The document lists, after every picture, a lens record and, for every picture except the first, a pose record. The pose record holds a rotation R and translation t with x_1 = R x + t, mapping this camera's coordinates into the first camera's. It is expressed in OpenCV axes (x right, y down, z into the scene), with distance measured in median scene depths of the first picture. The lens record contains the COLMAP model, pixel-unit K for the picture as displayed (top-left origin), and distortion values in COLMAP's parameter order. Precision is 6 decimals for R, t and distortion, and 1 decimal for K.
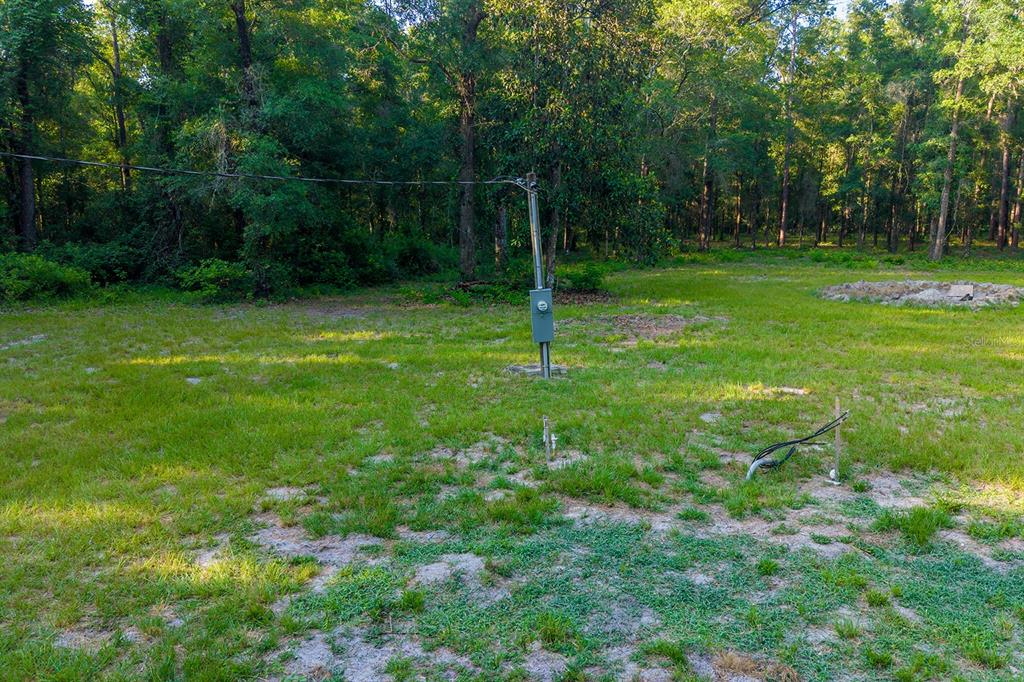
lens RADIAL K [[777.6, 0, 540.9], [0, 777.6, 342.4], [0, 0, 1]] dist [0.140566, -0.233372]
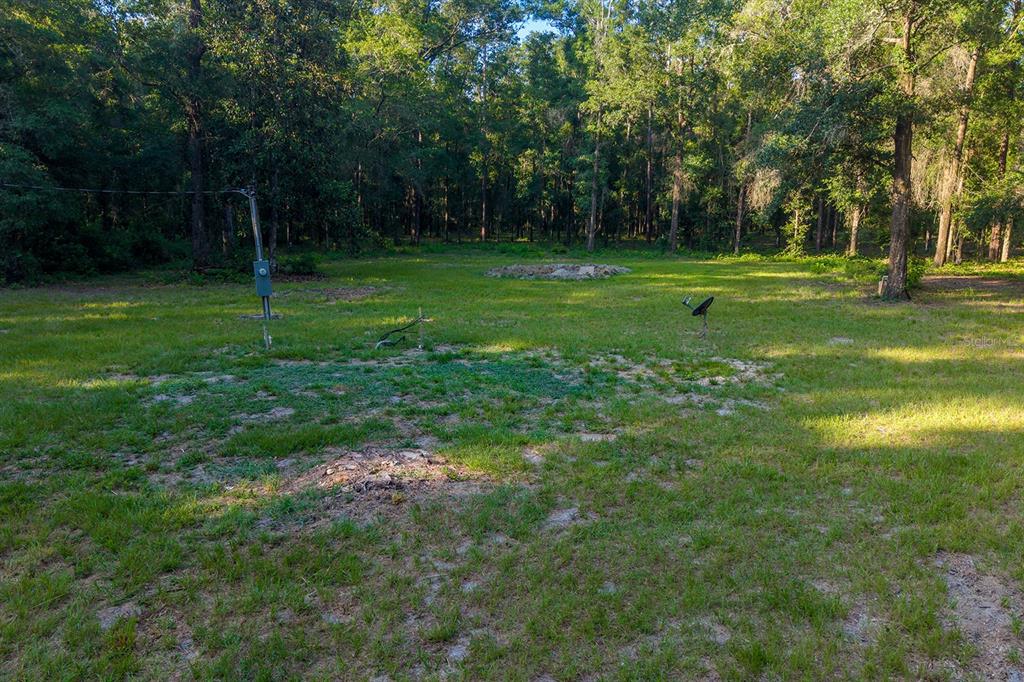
lens RADIAL K [[801.9, 0, 512.0], [0, 801.9, 341.0], [0, 0, 1]] dist [0.041958, -0.061191]
pose [[0.958051, -0.041707, 0.283547, 0.008462], [0.042644, 0.999086, 0.002871, 0.052703], [-0.283408, 0.009341, 0.958954, -0.323882]]
